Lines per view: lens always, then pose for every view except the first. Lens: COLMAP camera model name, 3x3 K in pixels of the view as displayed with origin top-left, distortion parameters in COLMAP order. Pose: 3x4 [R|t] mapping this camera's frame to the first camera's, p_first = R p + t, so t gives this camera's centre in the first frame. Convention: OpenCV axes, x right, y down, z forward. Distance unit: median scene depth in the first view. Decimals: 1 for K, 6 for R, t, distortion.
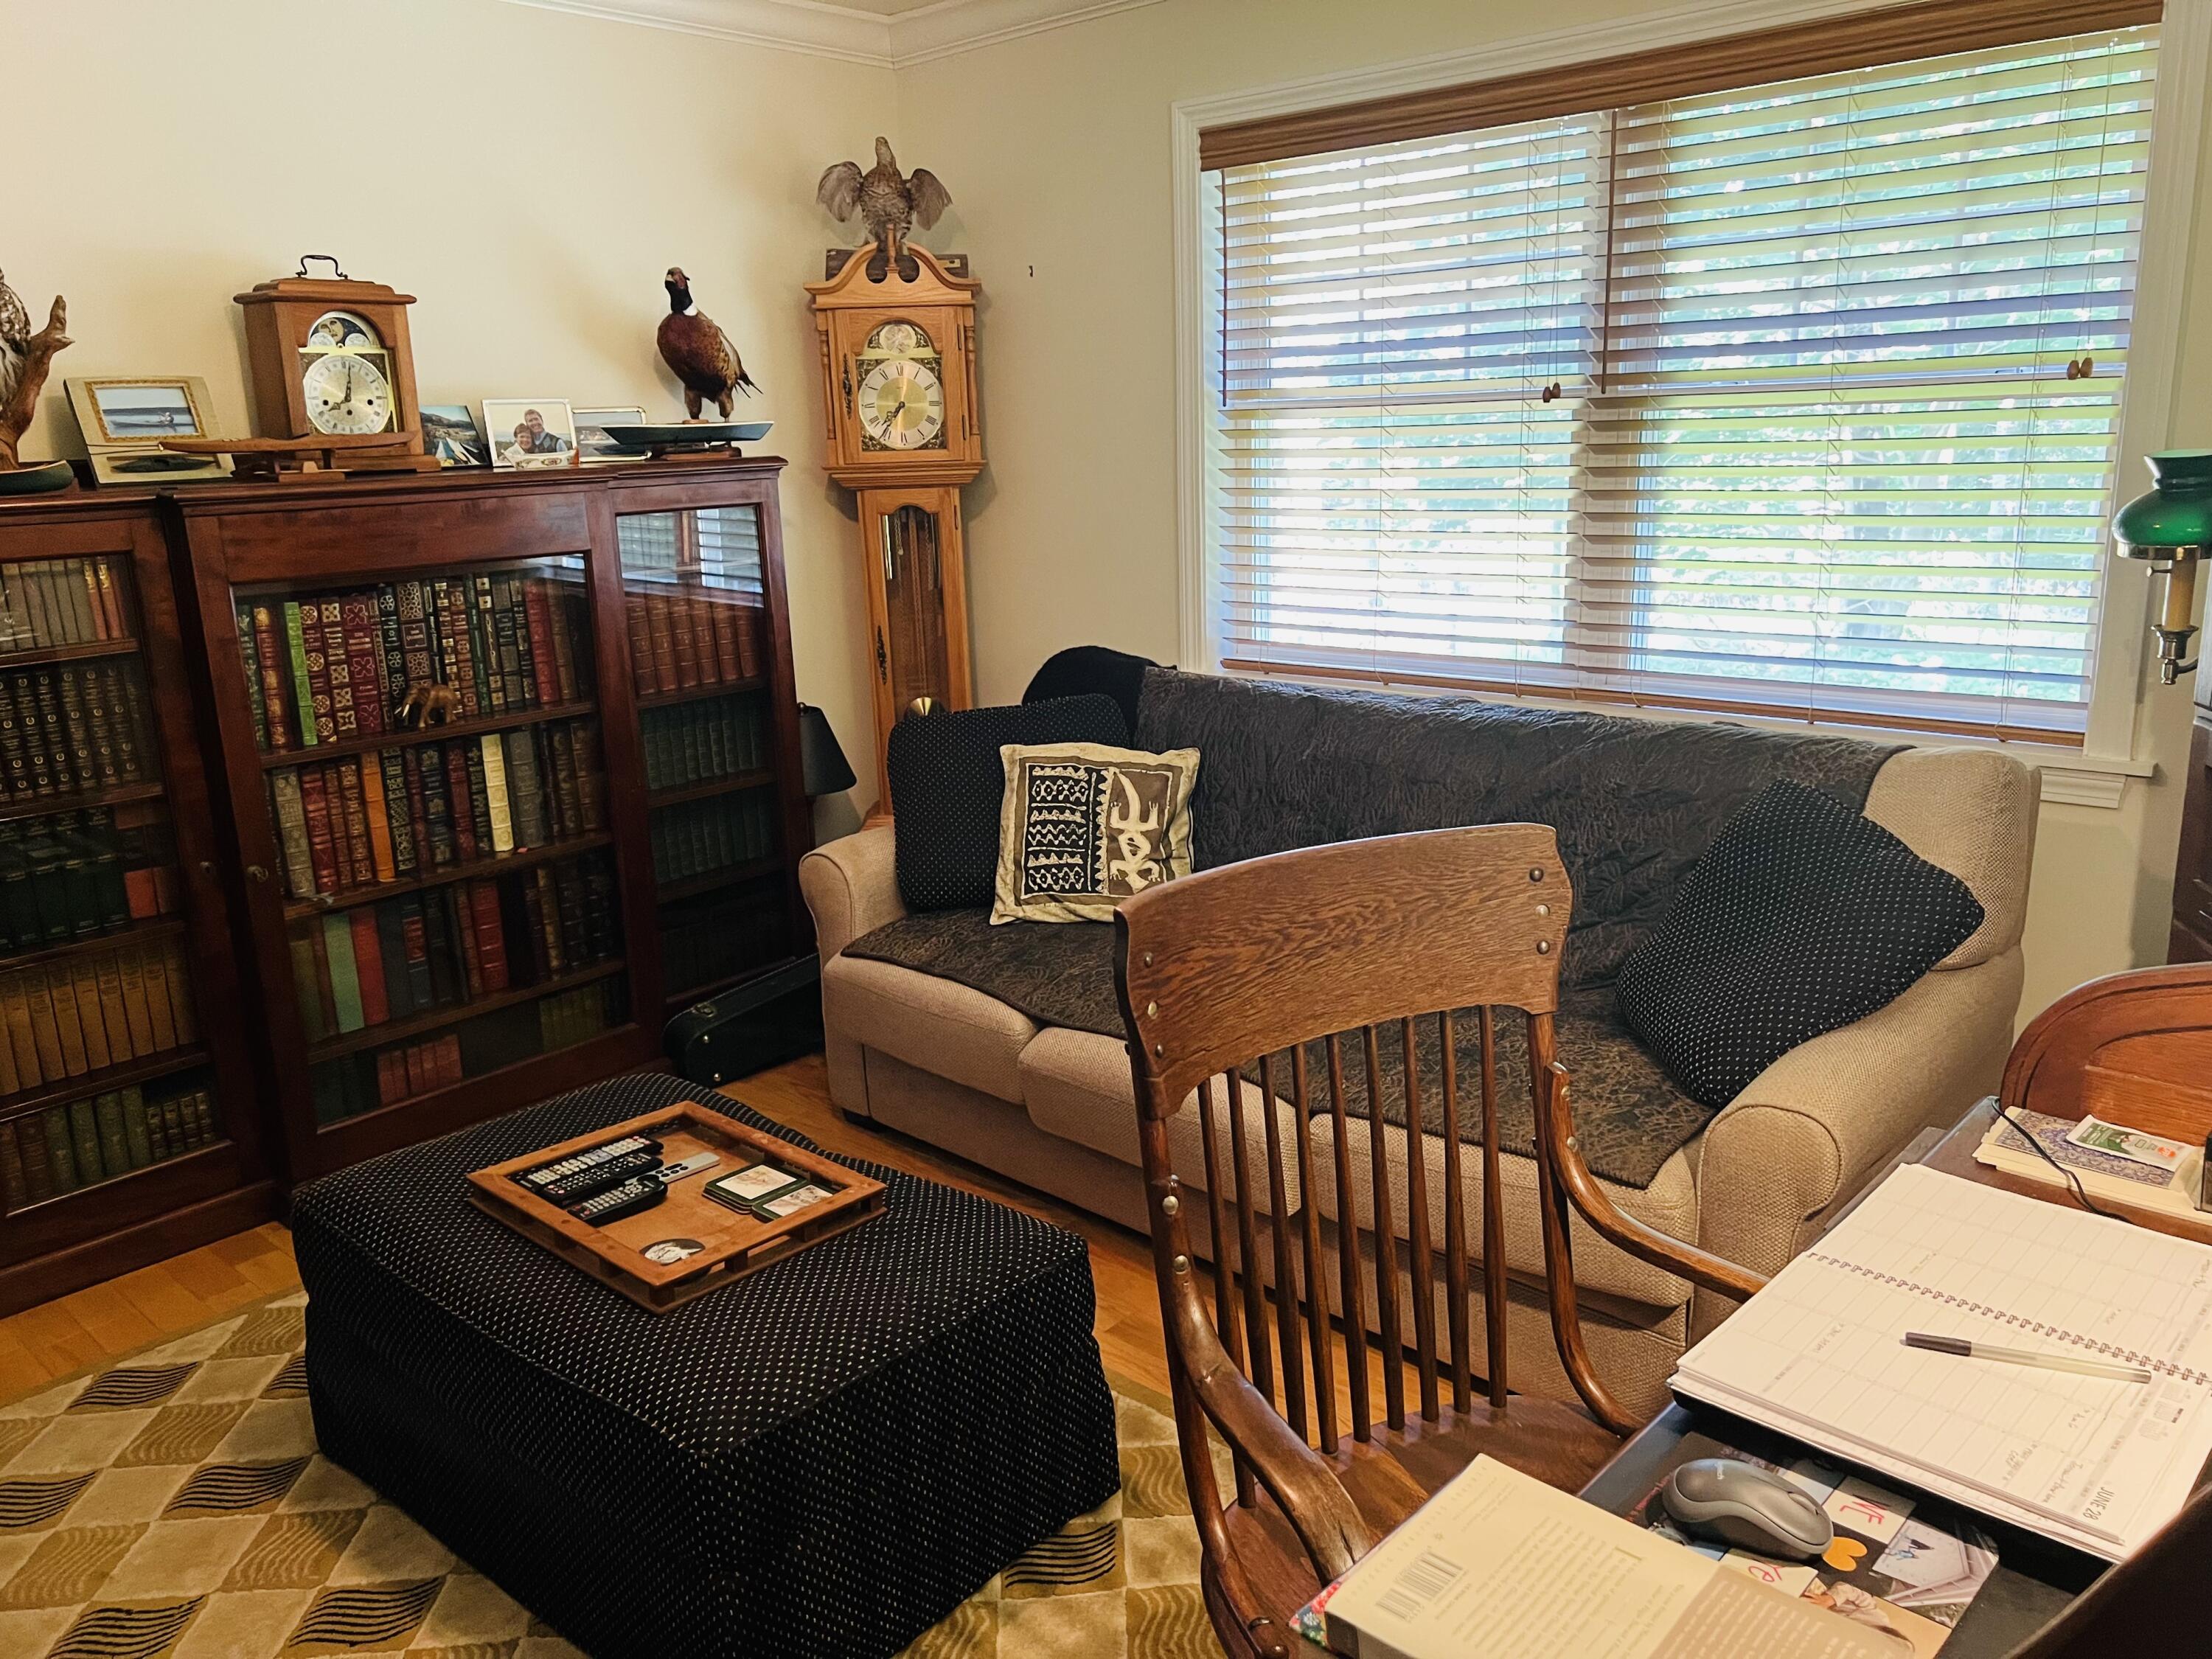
lens RADIAL K [[1656.7, 0, 1120.7], [0, 1656.7, 828.0], [0, 0, 1]] dist [0.061220, -0.074271]
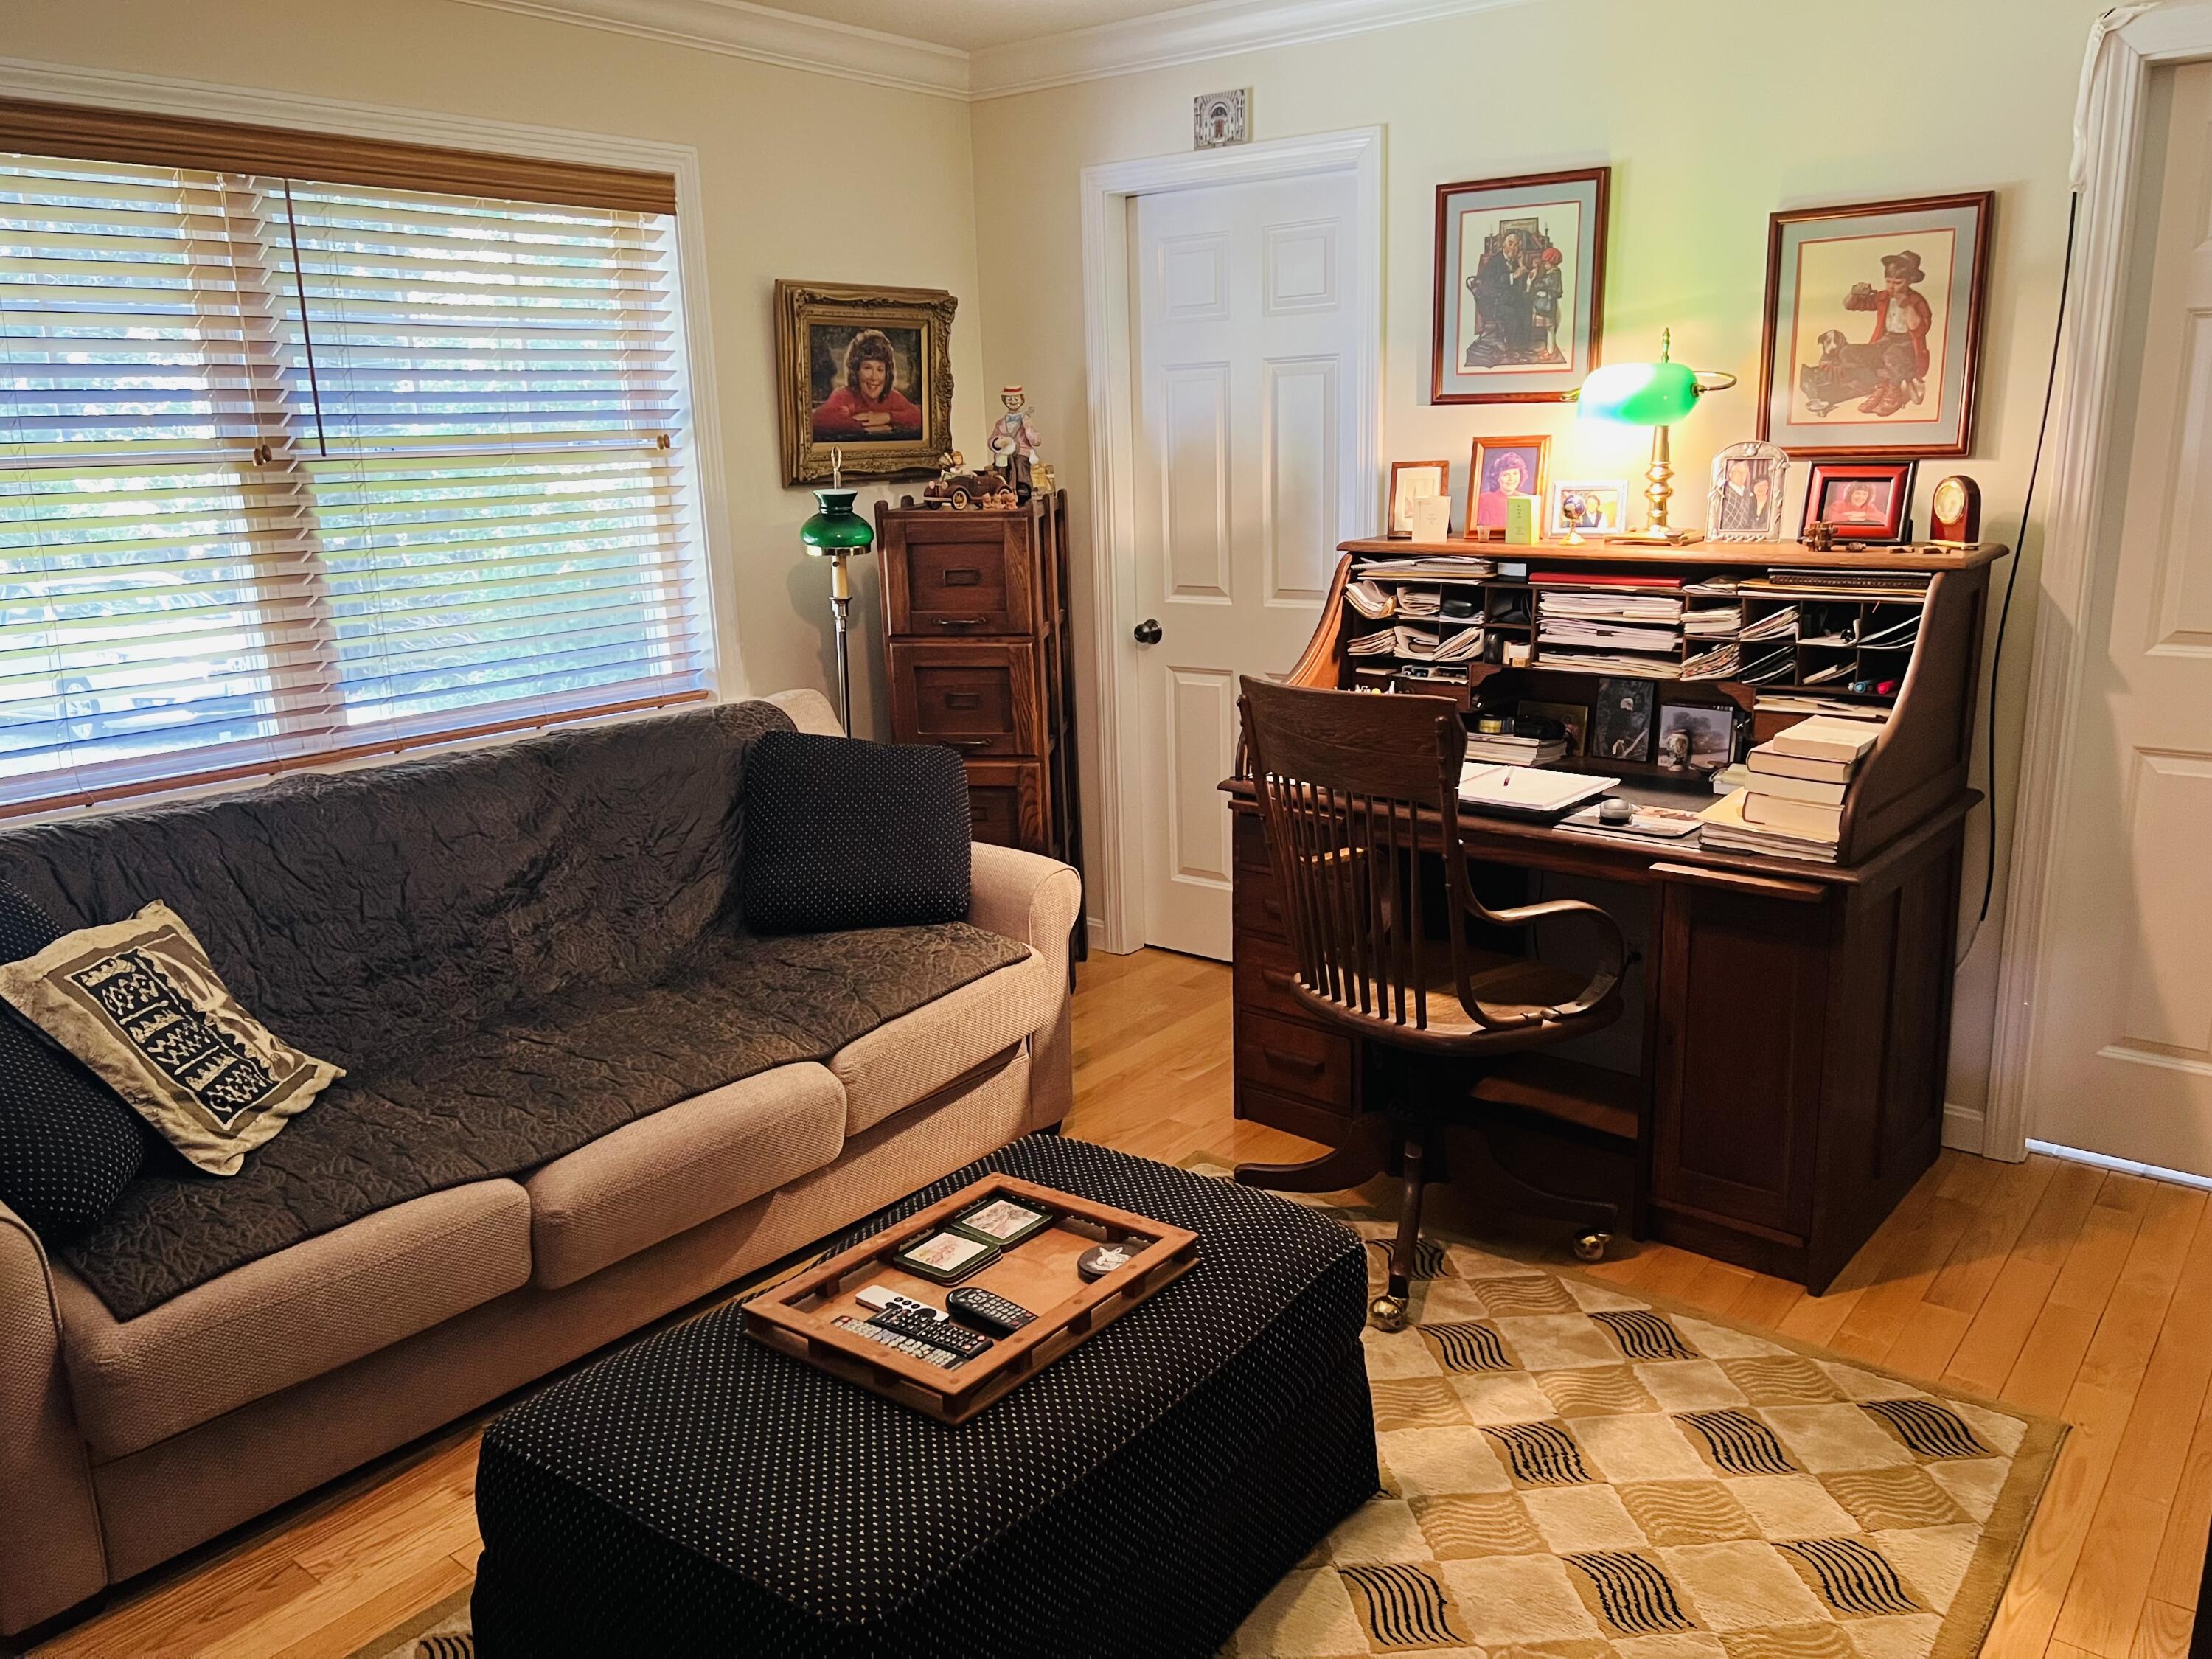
lens RADIAL K [[1656.7, 0, 1120.7], [0, 1656.7, 828.0], [0, 0, 1]] dist [0.061220, -0.074271]
pose [[-0.057607, -0.203049, 0.977472, -0.812880], [0.270585, 0.939275, 0.211061, -0.137072], [-0.960971, 0.276648, 0.000833, 0.621328]]
